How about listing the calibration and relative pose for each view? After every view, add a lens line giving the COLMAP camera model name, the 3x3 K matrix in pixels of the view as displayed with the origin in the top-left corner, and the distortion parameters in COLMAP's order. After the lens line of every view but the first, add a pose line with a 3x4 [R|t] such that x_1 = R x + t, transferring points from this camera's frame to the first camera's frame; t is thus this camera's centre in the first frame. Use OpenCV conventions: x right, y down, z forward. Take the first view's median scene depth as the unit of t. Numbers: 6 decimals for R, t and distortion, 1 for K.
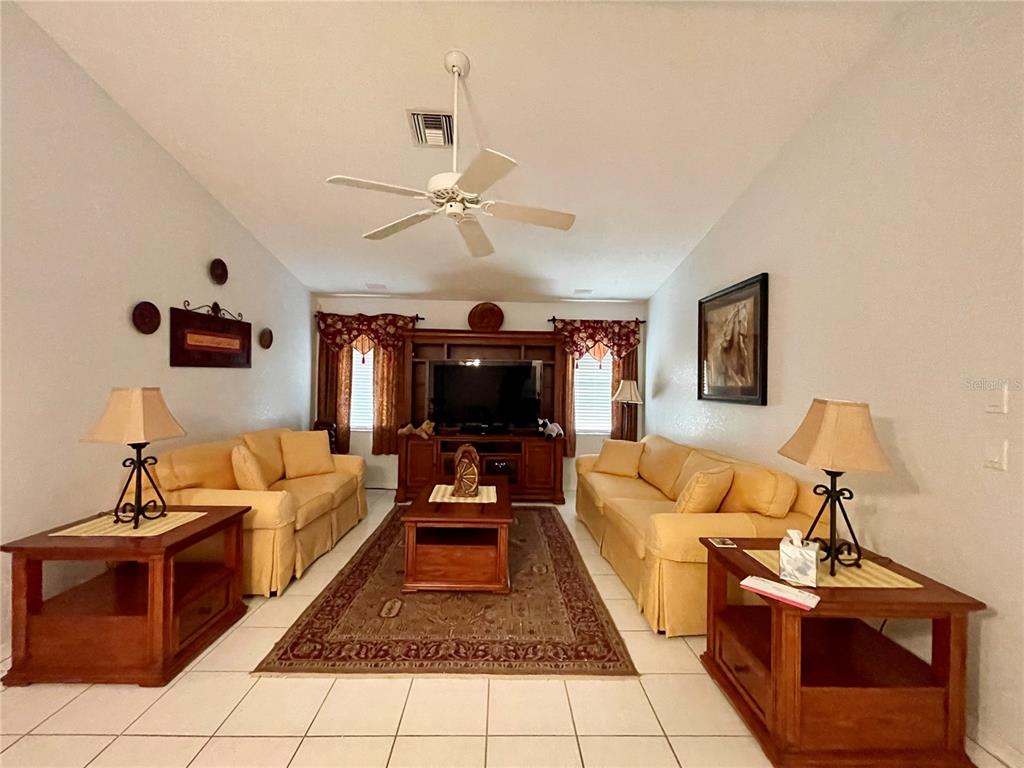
lens RADIAL K [[412.9, 0, 508.8], [0, 412.9, 385.6], [0, 0, 1]] dist [-0.000659, 0.000172]
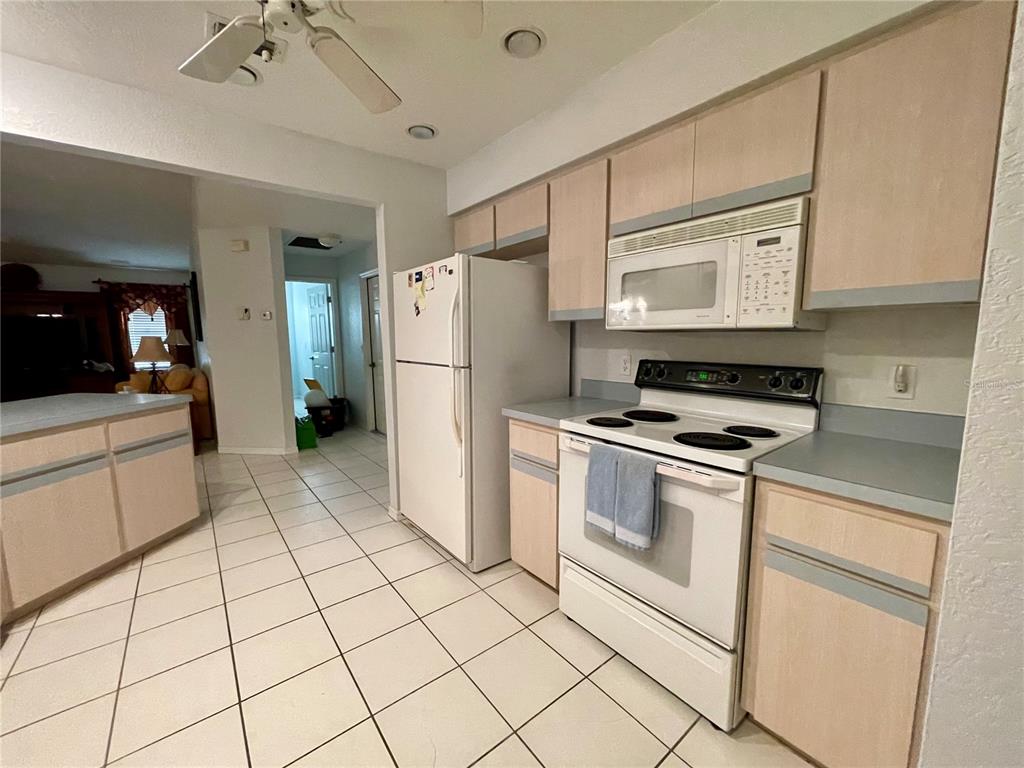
lens RADIAL K [[412.9, 0, 508.8], [0, 412.9, 385.6], [0, 0, 1]] dist [-0.000659, 0.000172]
pose [[0.799558, -0.098103, 0.592522, 0.367885], [0.022480, 0.990766, 0.133706, 0.015867], [-0.600168, -0.093586, 0.794380, -0.866881]]
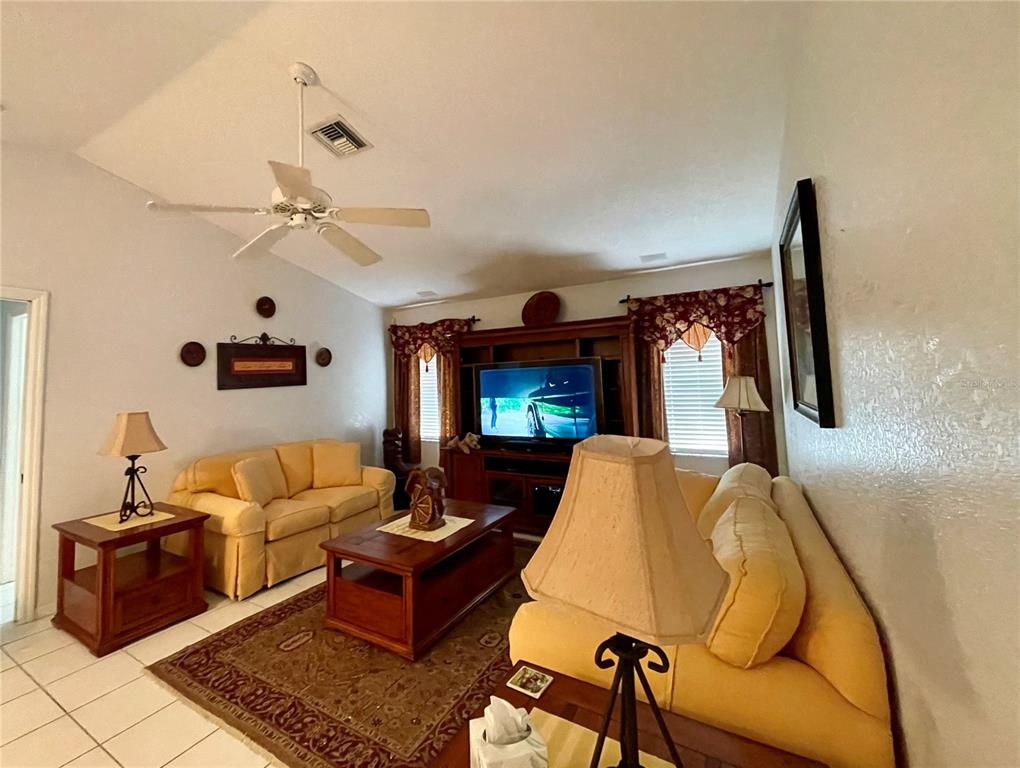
lens RADIAL K [[448.5, 0, 459.9], [0, 448.5, 353.9], [0, 0, 1]] dist [-0.000837, 0.000357]
pose [[0.831780, -0.077209, -0.549710, 0.332562], [0.041798, 0.996180, -0.076671, -0.012707], [0.553529, 0.040796, 0.831830, 0.165907]]
